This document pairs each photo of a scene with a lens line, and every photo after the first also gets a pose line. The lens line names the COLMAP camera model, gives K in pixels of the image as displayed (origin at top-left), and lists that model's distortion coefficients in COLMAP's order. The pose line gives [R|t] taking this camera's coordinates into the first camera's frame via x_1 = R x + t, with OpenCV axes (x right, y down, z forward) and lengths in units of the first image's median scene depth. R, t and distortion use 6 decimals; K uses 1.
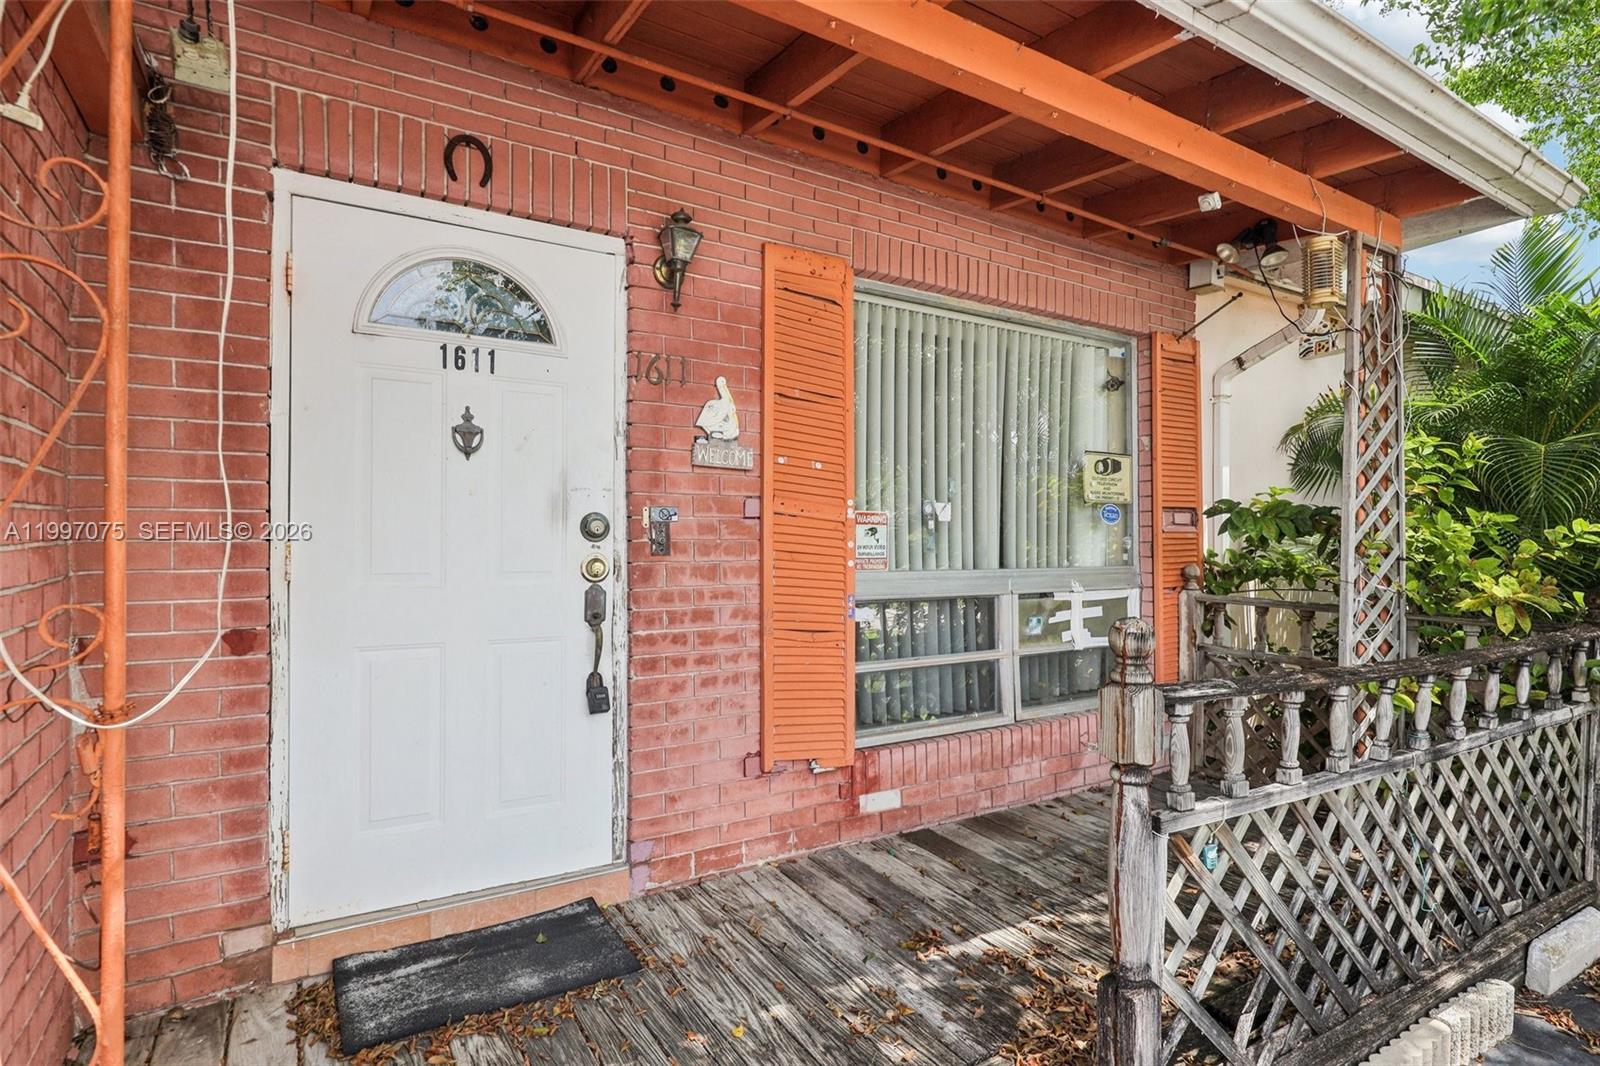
lens RADIAL K [[832.0, 0, 813.2], [0, 832.0, 542.0], [0, 0, 1]] dist [-0.001920, 0.000137]
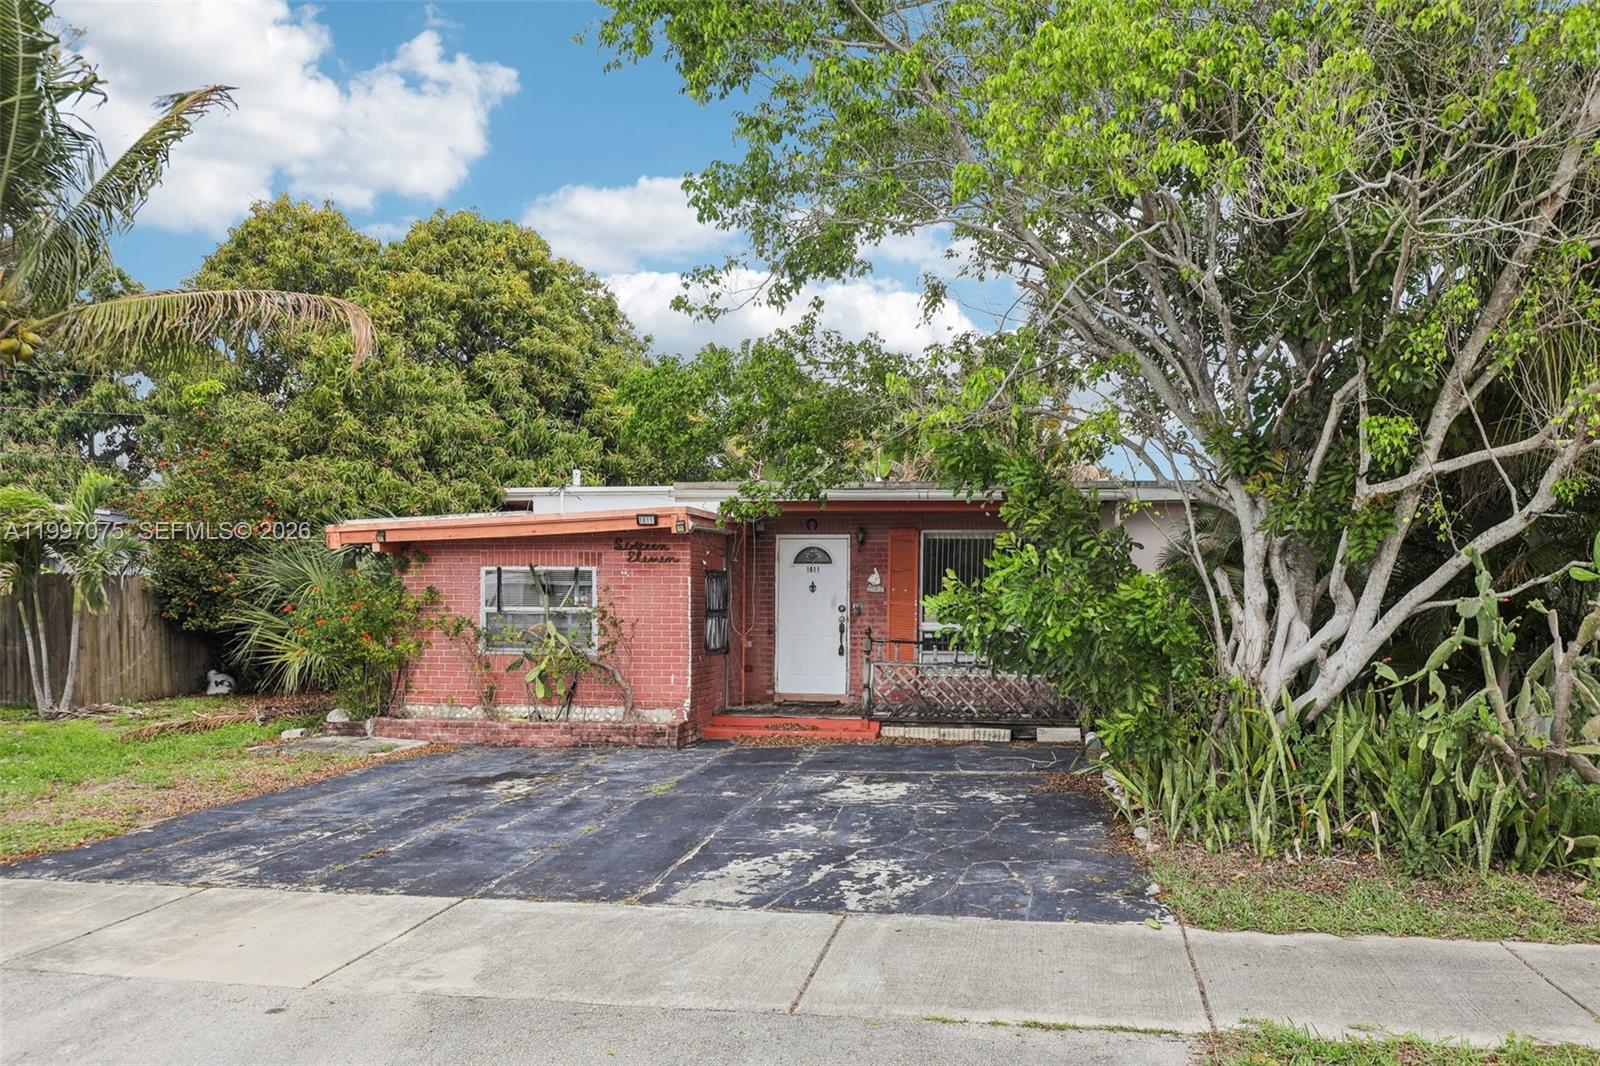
lens RADIAL K [[1205.1, 0, 874.8], [0, 1205.1, 632.5], [0, 0, 1]] dist [-0.003863, 0.003726]
pose [[0.774443, 0.023507, -0.632207, 3.317033], [-0.005070, 0.999508, 0.030954, -0.078496], [0.632623, -0.020767, 0.774181, -3.181879]]
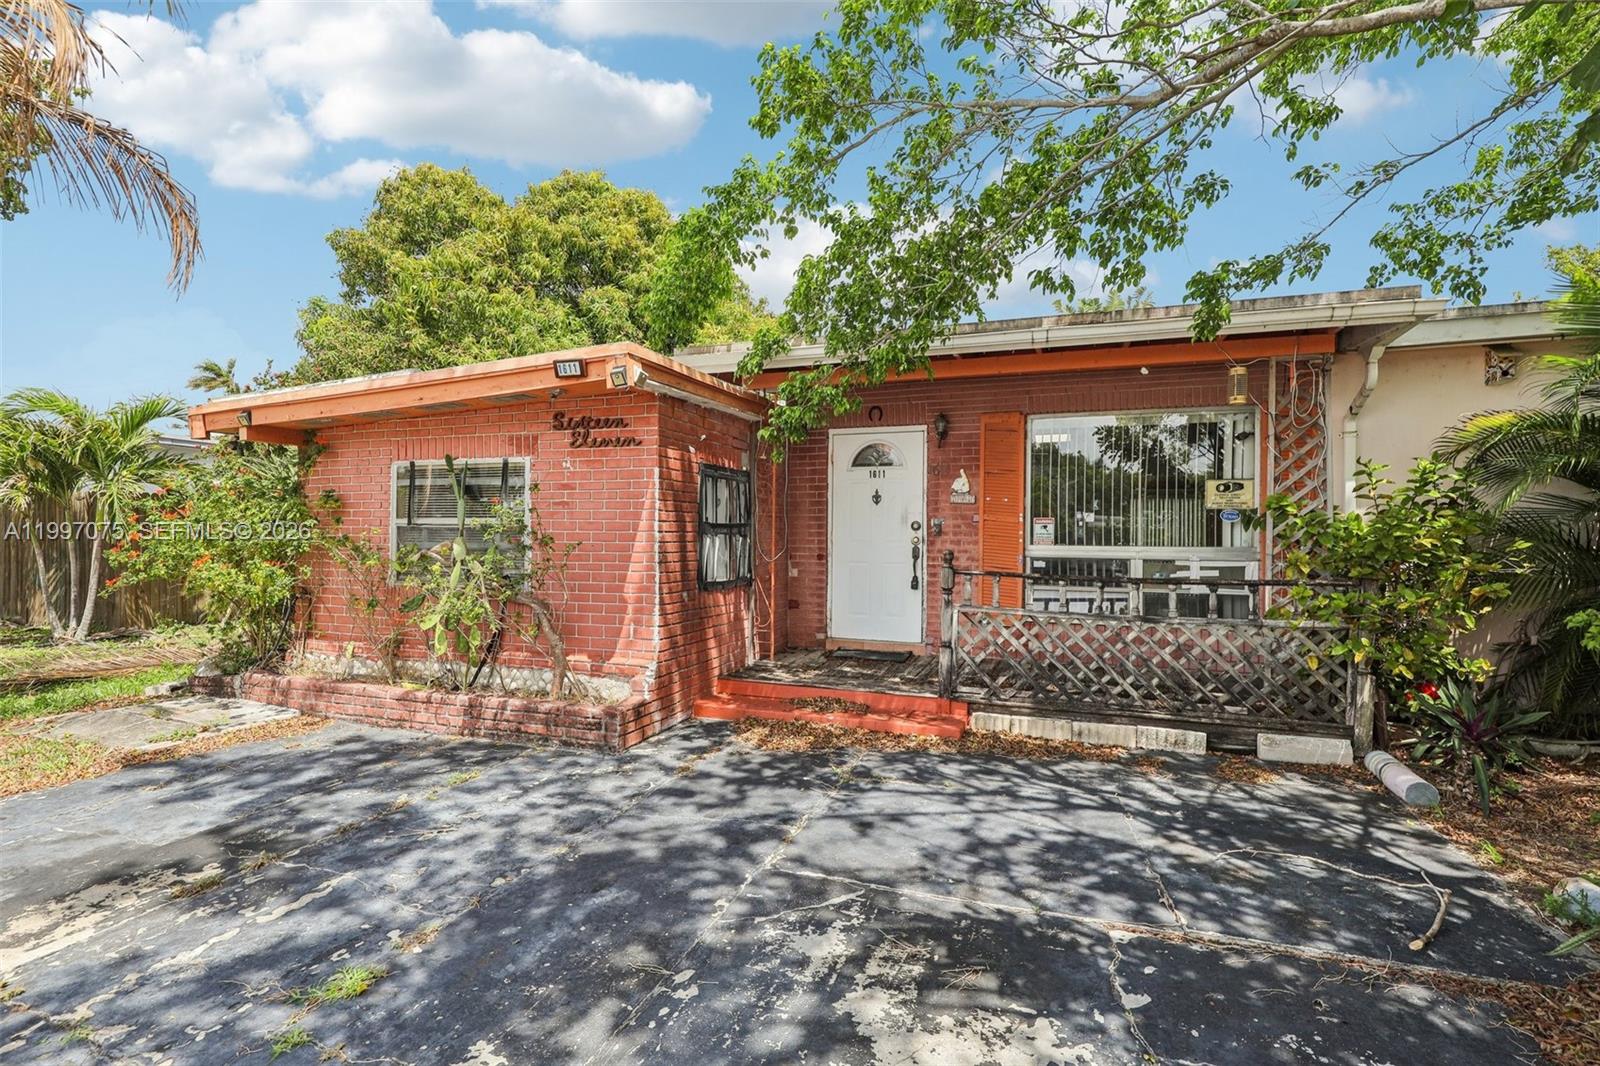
lens RADIAL K [[744.9, 0, 799.7], [0, 744.9, 529.6], [0, 0, 1]] dist [-0.002128, 0.000337]
pose [[0.616115, -0.000904, -0.787656, 1.470913], [-0.005795, 0.999967, -0.005681, 0.010976], [0.787635, 0.008064, 0.616089, -0.889033]]
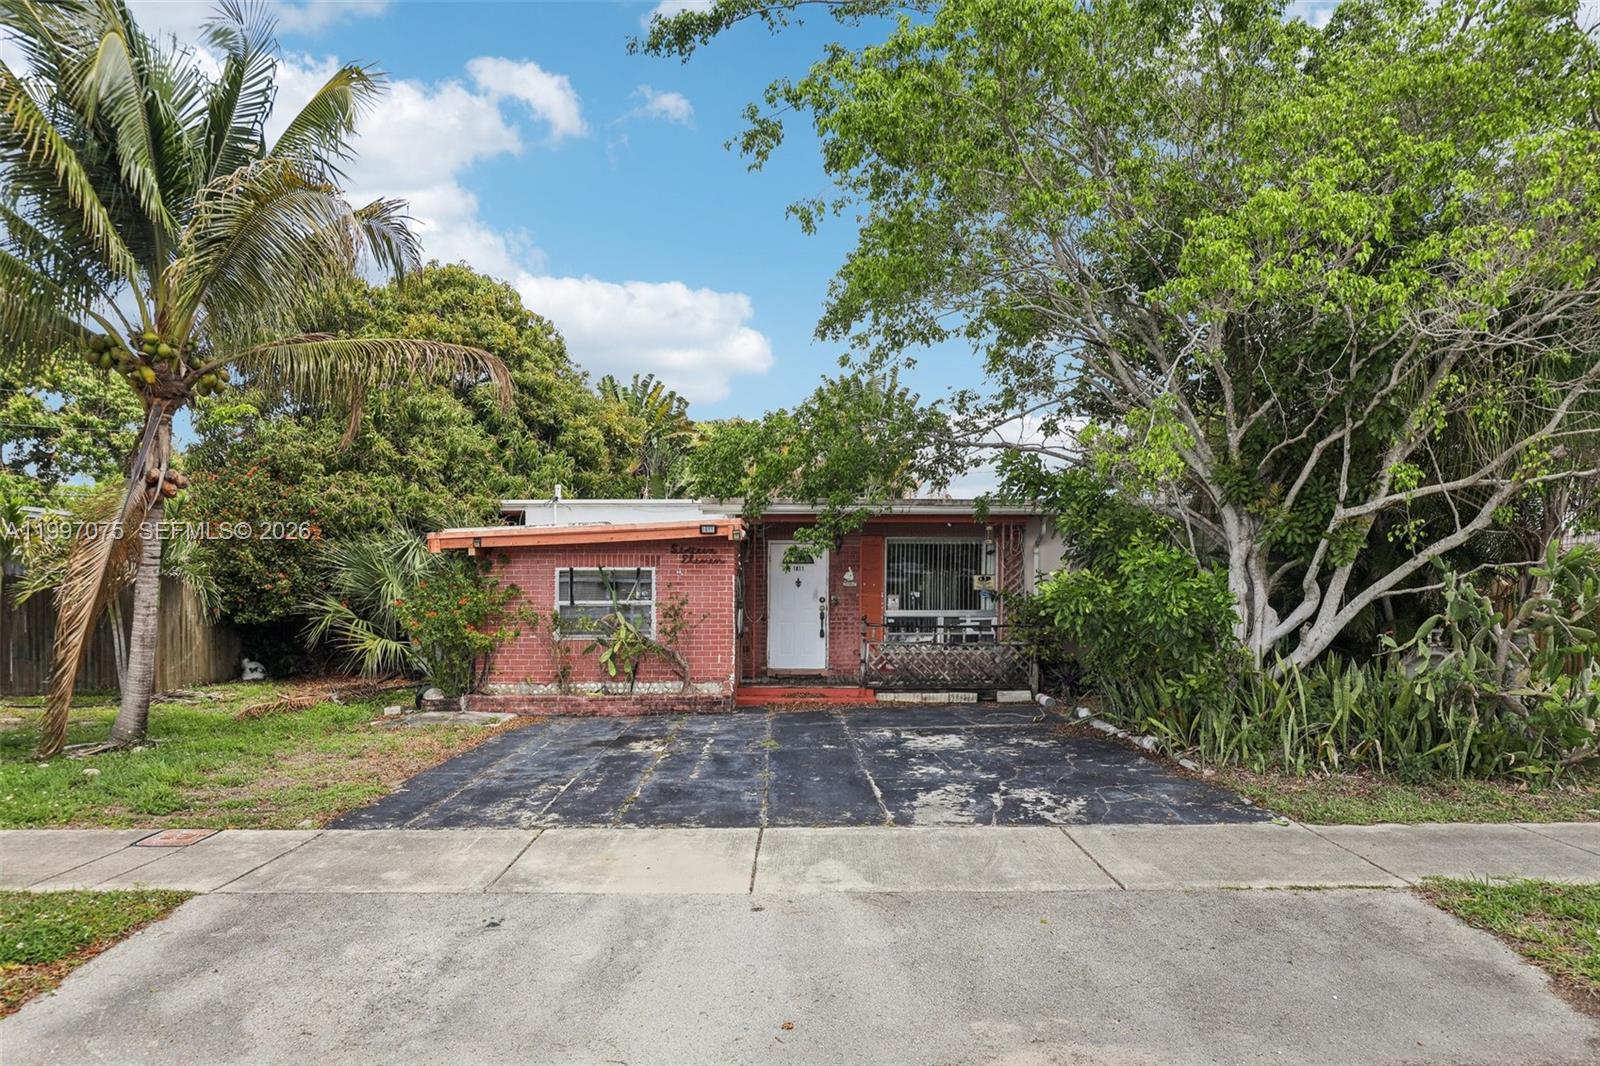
lens RADIAL K [[1013.8, 0, 822.7], [0, 1013.8, 594.6], [0, 0, 1]] dist [0.008701, -0.010920]
pose [[0.865366, 0.002081, -0.501135, 2.622732], [0.001389, 0.999978, 0.006551, -0.083863], [0.501138, -0.006366, 0.865344, -4.003740]]
